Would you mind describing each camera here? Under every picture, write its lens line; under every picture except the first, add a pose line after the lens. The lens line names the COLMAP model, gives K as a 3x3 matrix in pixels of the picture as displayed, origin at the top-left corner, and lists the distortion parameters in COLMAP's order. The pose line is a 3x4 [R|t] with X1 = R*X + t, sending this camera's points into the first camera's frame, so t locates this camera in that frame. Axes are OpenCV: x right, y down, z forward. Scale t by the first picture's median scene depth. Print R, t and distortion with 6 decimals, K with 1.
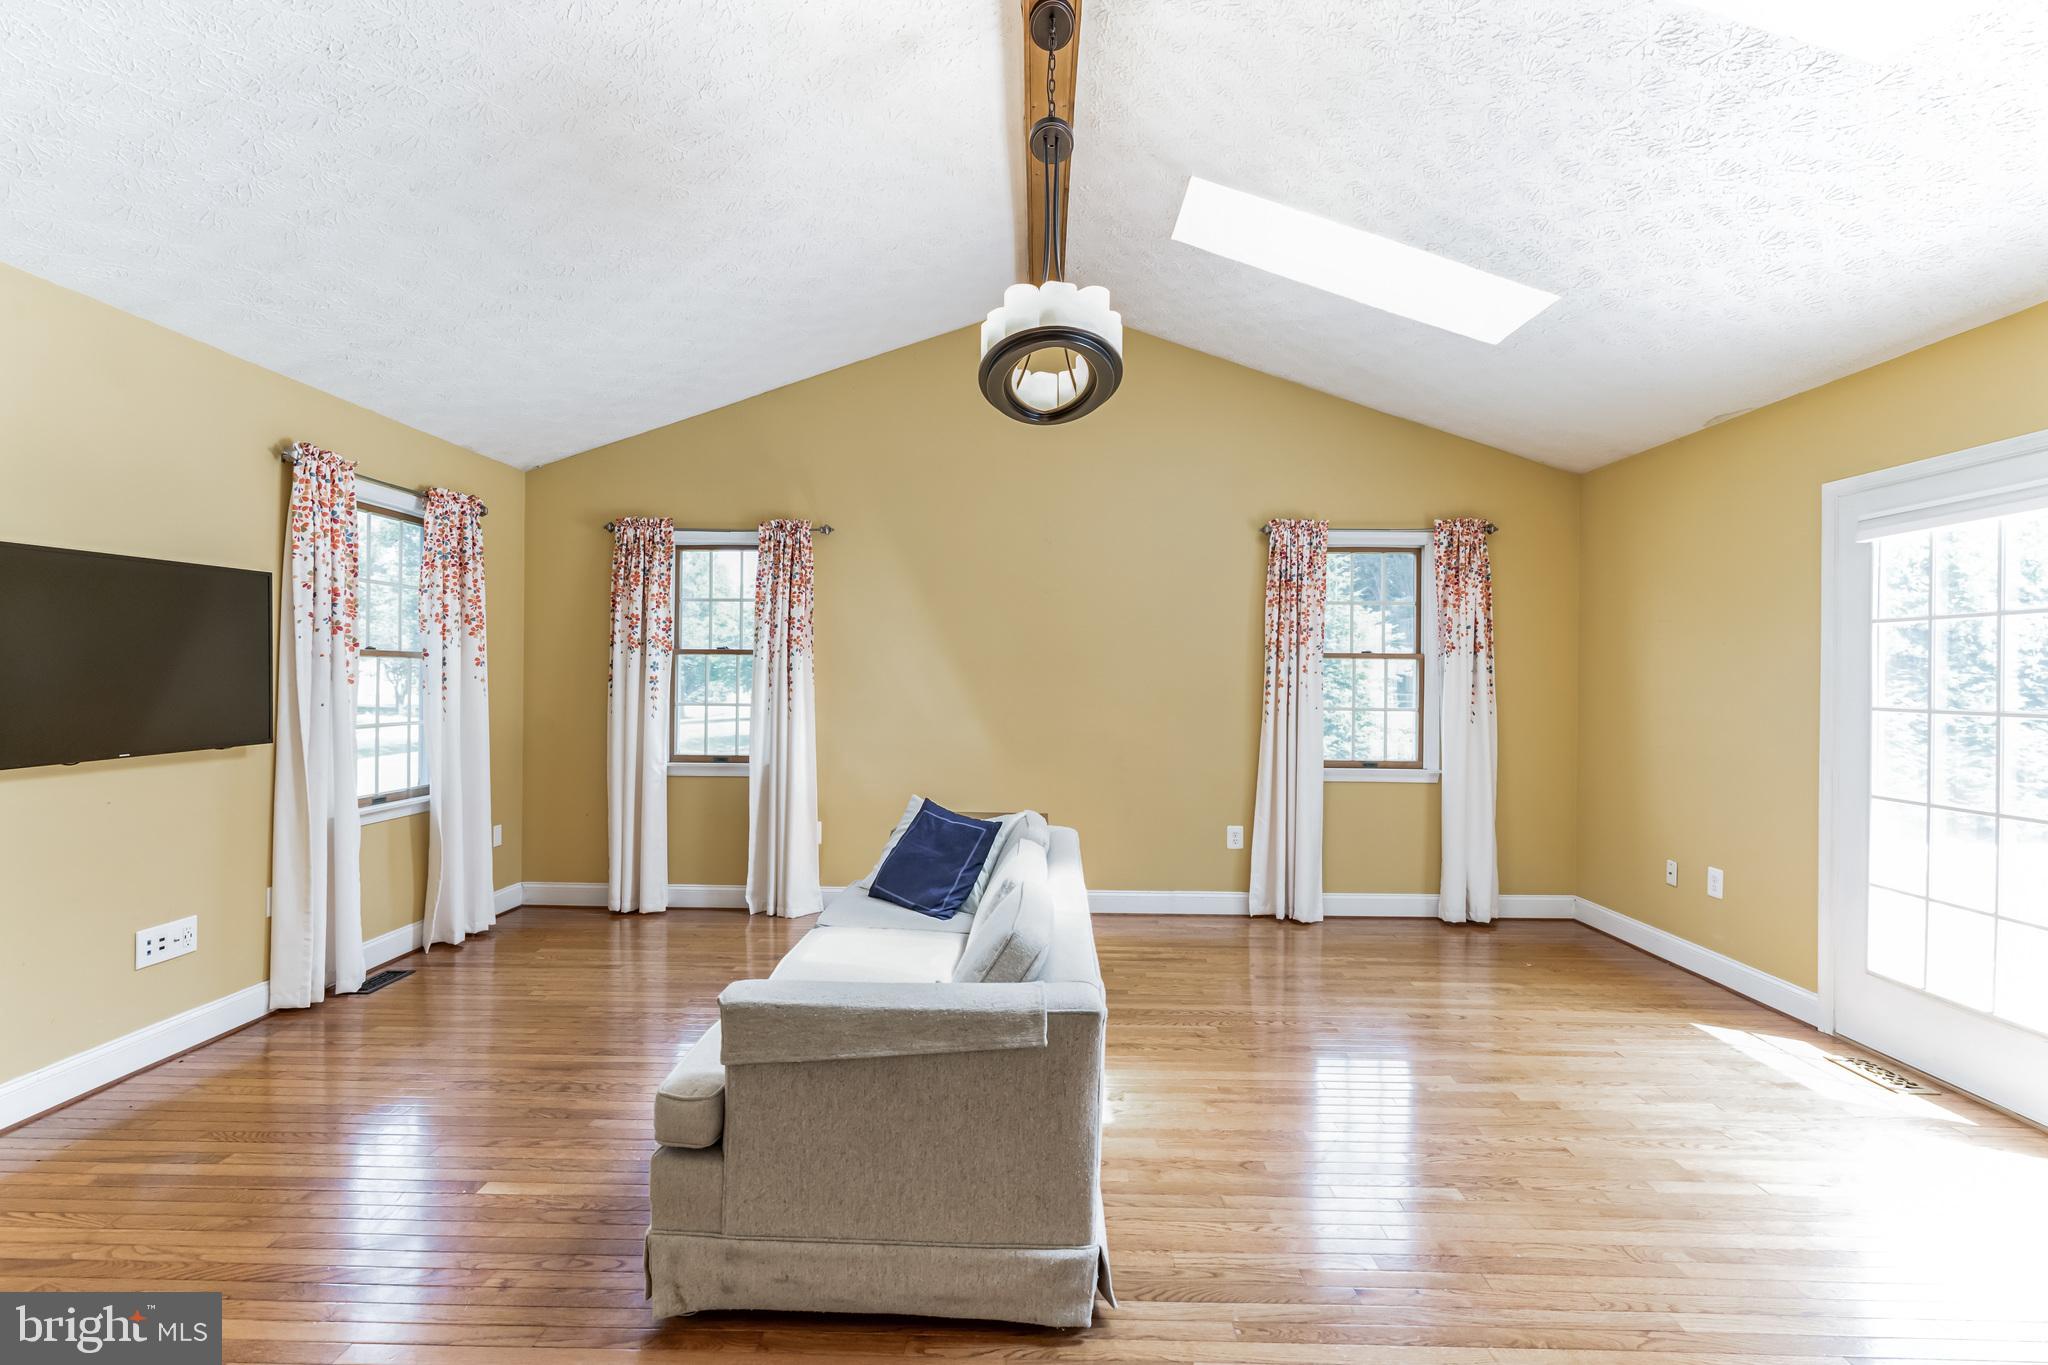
lens RADIAL K [[930.1, 0, 1016.6], [0, 930.1, 675.2], [0, 0, 1]] dist [-0.007285, 0.001728]
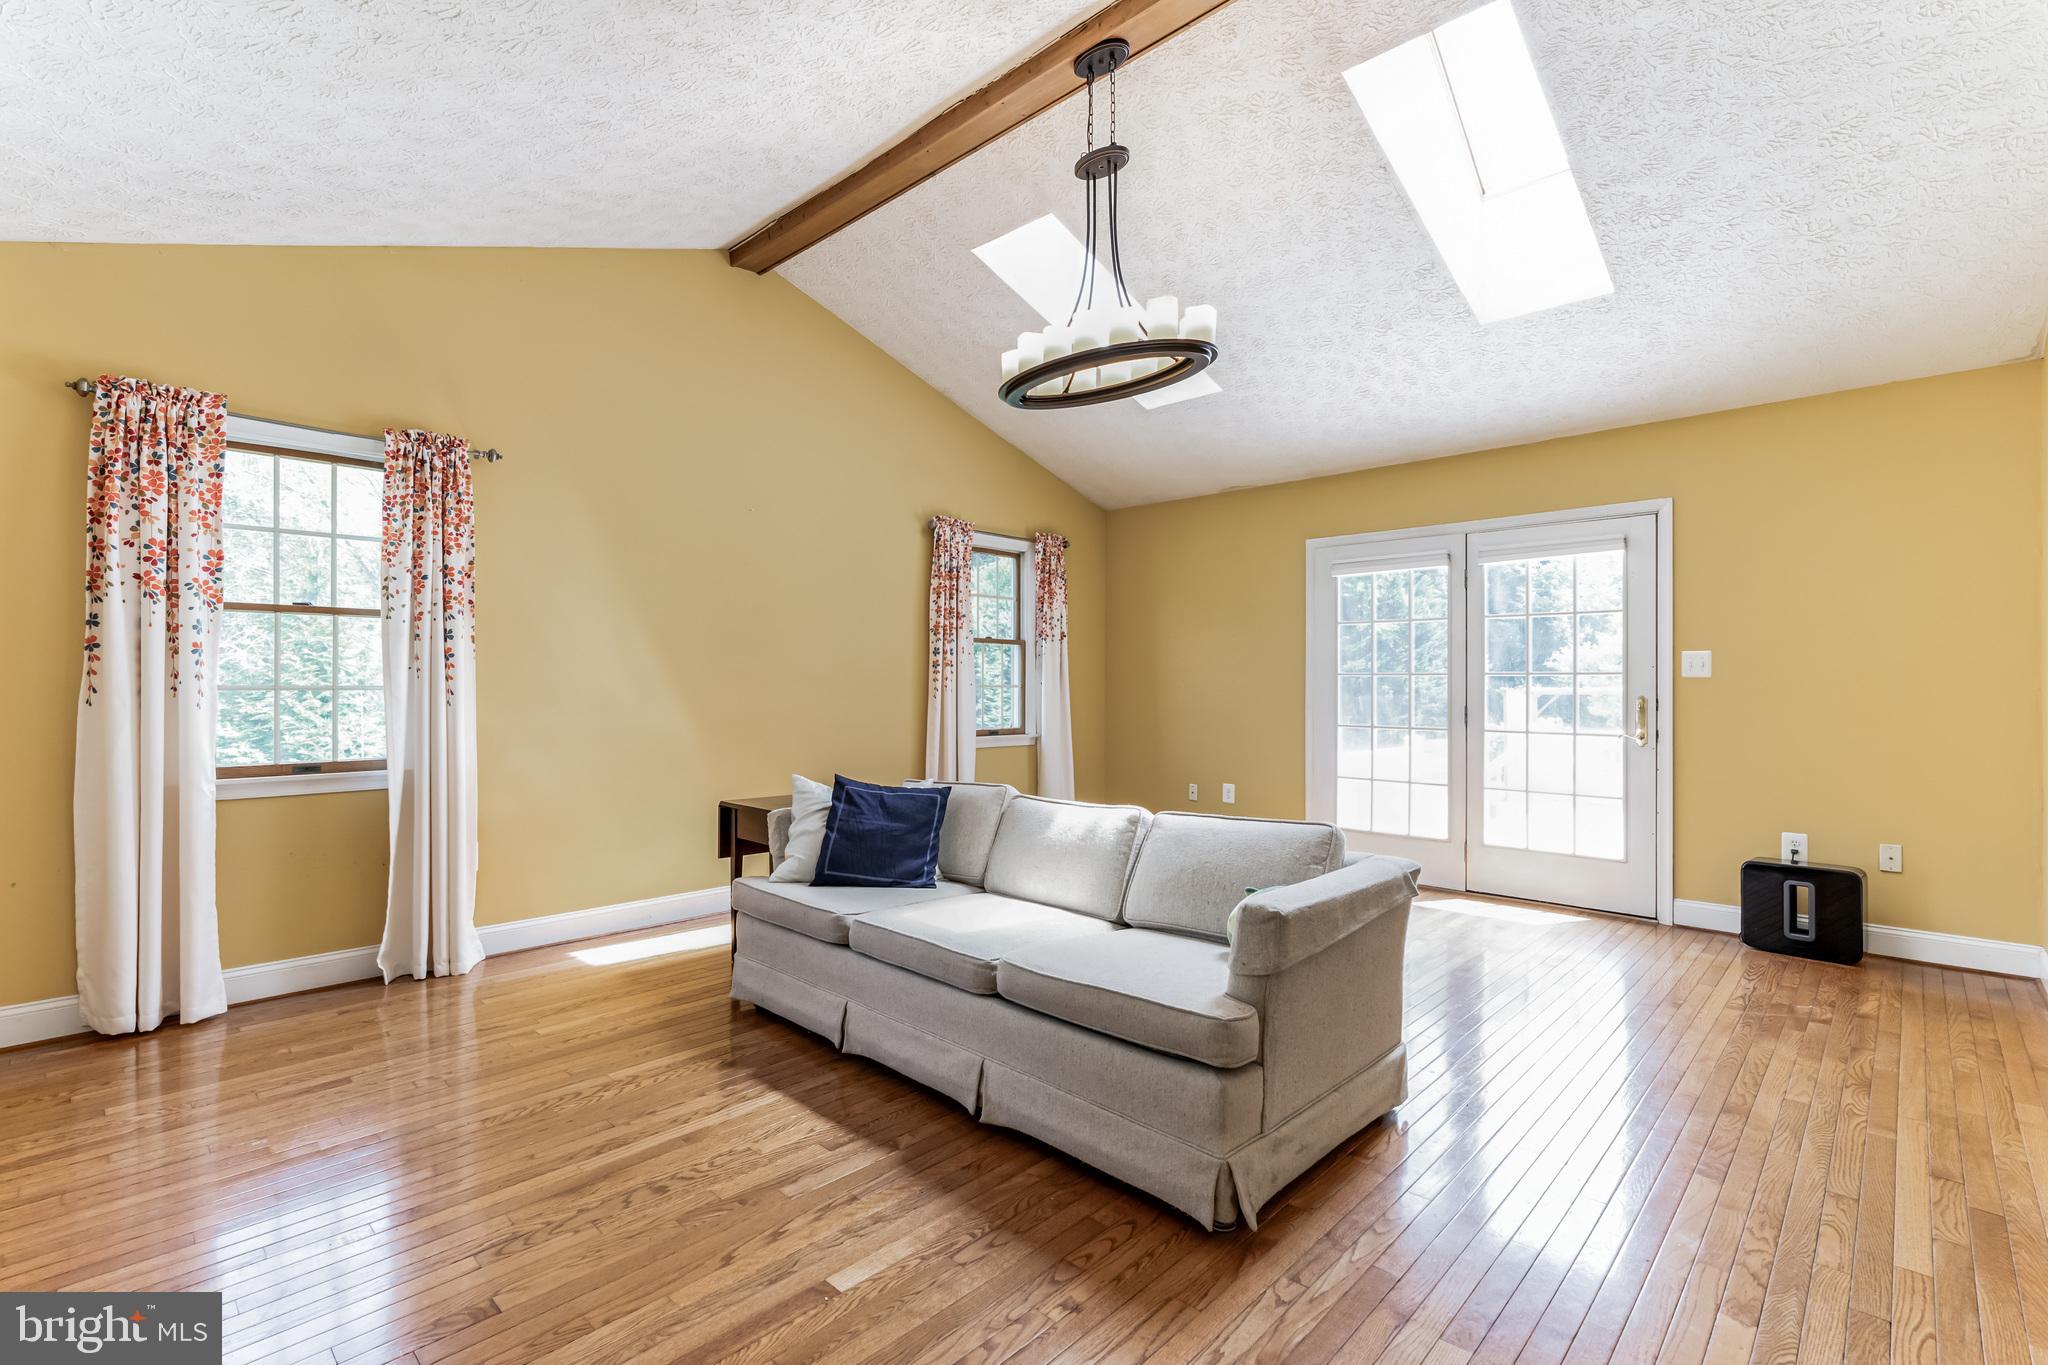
lens RADIAL K [[930.1, 0, 1015.5], [0, 930.1, 676.9], [0, 0, 1]] dist [-0.007285, 0.001728]
pose [[0.681548, -0.001205, 0.731772, -0.474069], [0.002067, 0.999998, -0.000278, 0.025828], [-0.731771, 0.001702, 0.681549, 0.172111]]
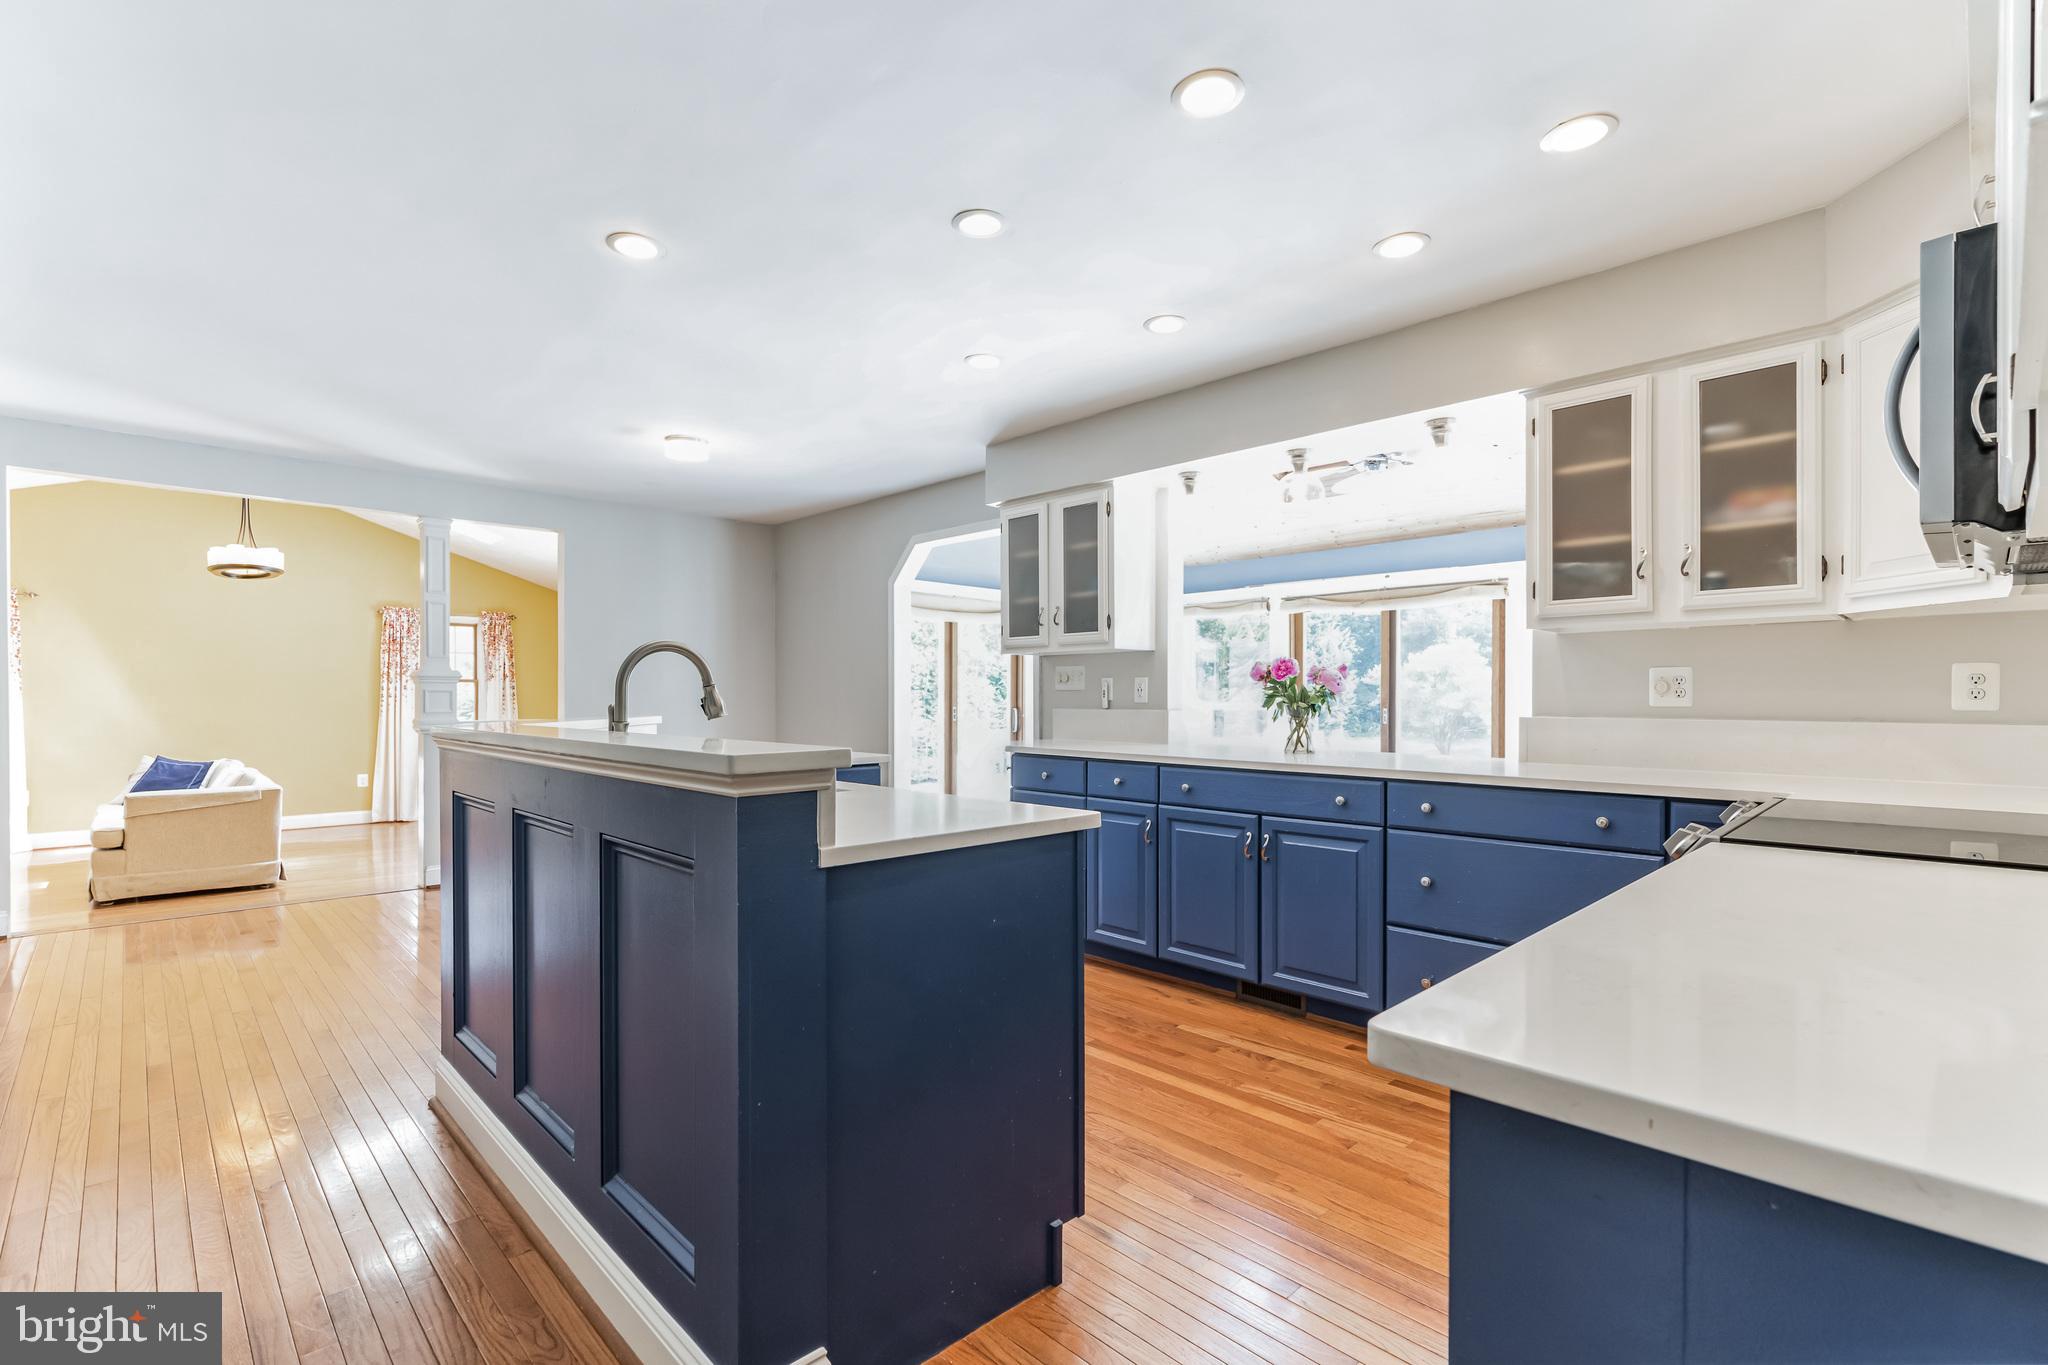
lens RADIAL K [[930.1, 0, 1018.8], [0, 930.1, 700.9], [0, 0, 1]] dist [-0.007285, 0.001728]
pose [[0.702147, -0.011986, 0.711931, -0.150895], [0.003338, 0.999903, 0.013542, -0.000839], [-0.712024, -0.007132, 0.702119, -1.179705]]
